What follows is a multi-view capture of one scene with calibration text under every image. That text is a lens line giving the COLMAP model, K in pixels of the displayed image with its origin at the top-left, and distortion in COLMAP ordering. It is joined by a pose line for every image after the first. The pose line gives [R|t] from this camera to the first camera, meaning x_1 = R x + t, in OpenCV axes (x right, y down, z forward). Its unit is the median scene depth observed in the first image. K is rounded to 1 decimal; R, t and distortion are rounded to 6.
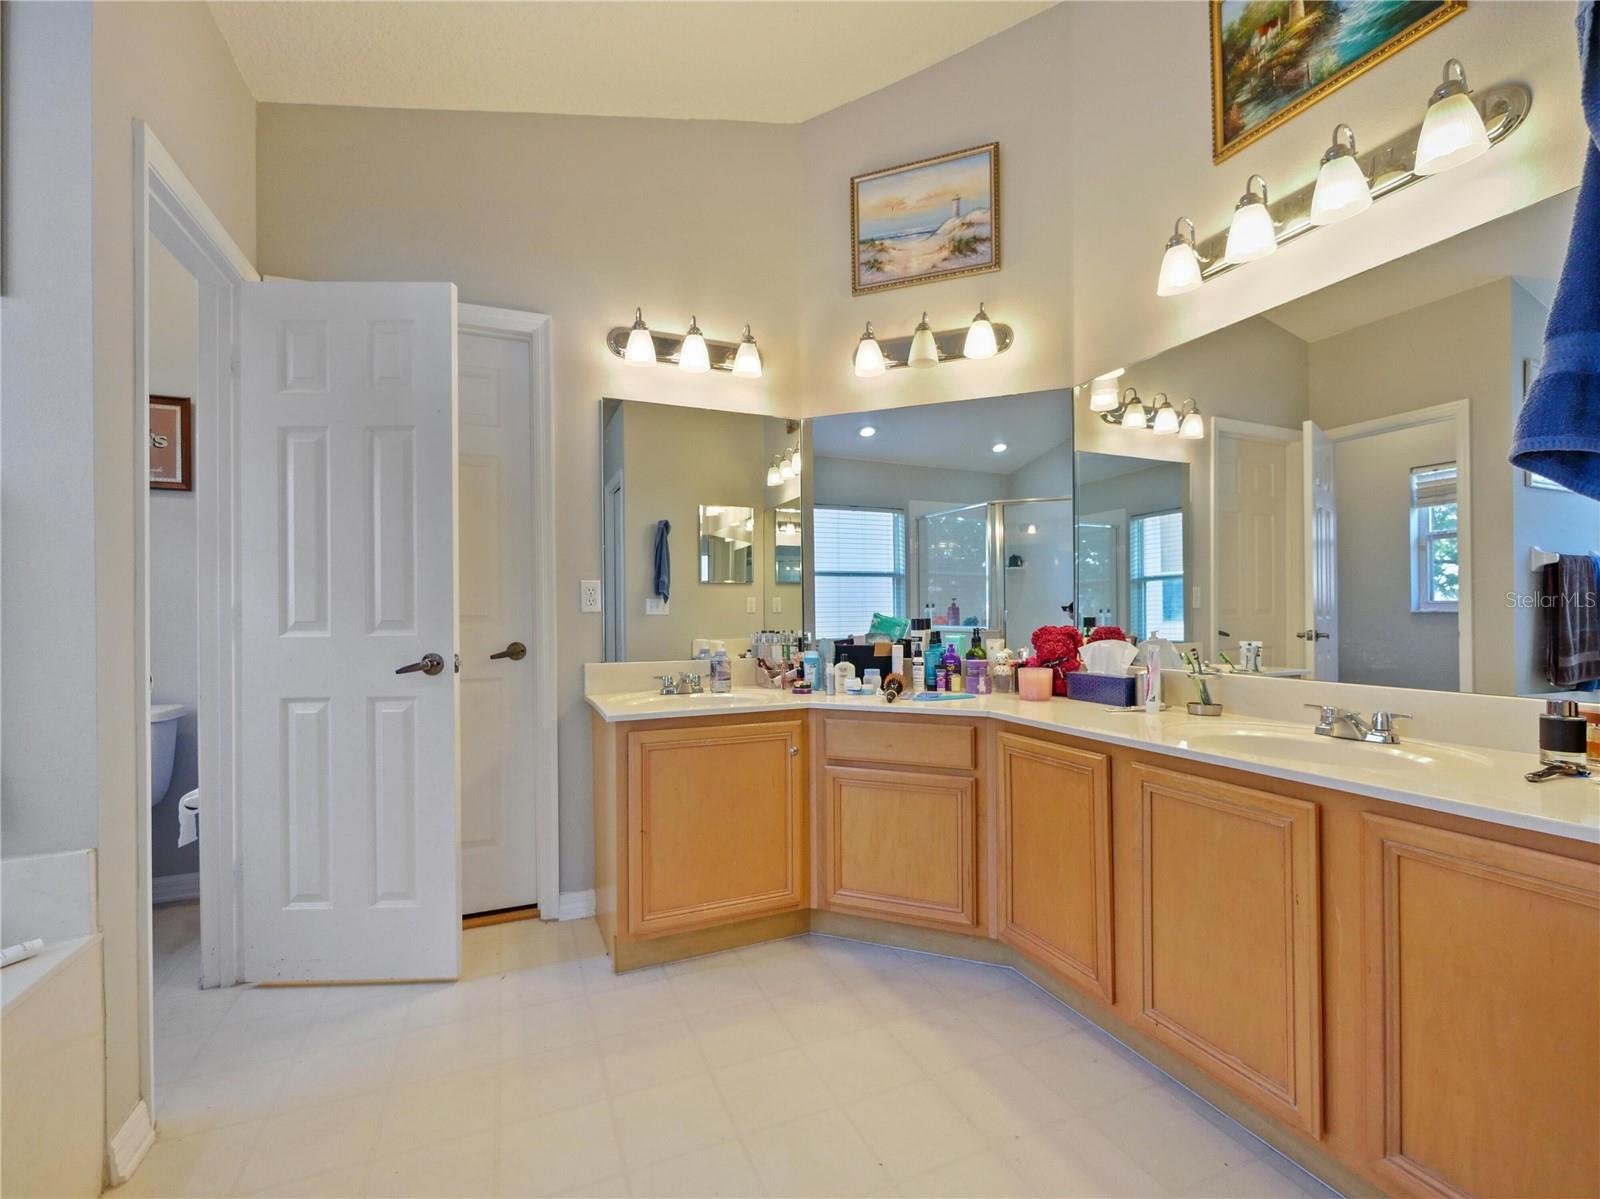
lens RADIAL K [[696.7, 0, 802.2], [0, 696.7, 602.0], [0, 0, 1]] dist [-0.006735, 0.000506]
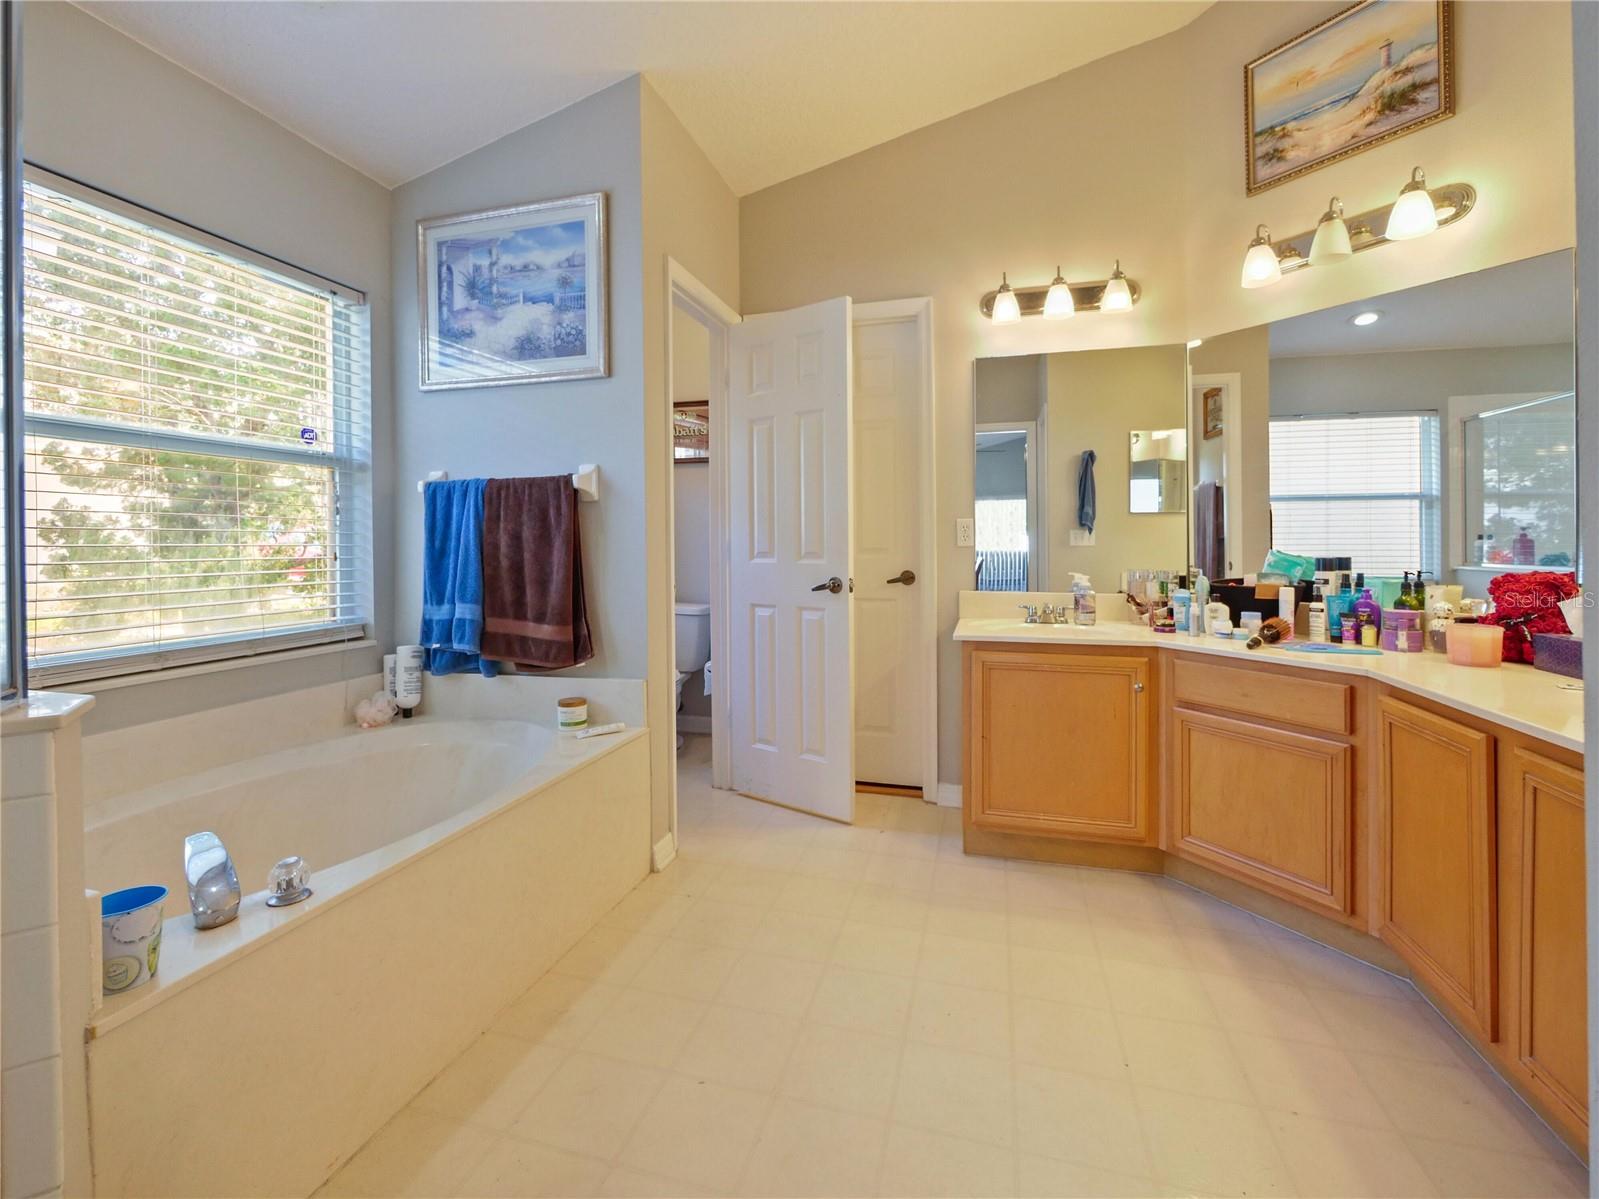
lens RADIAL K [[696.3, 0, 791.3], [0, 696.3, 541.2], [0, 0, 1]] dist [-0.006735, 0.000506]
pose [[0.782299, 0.006267, -0.622872, 0.198551], [0.004036, 0.999877, 0.015129, -0.013243], [0.622890, -0.014350, 0.782178, -0.084922]]
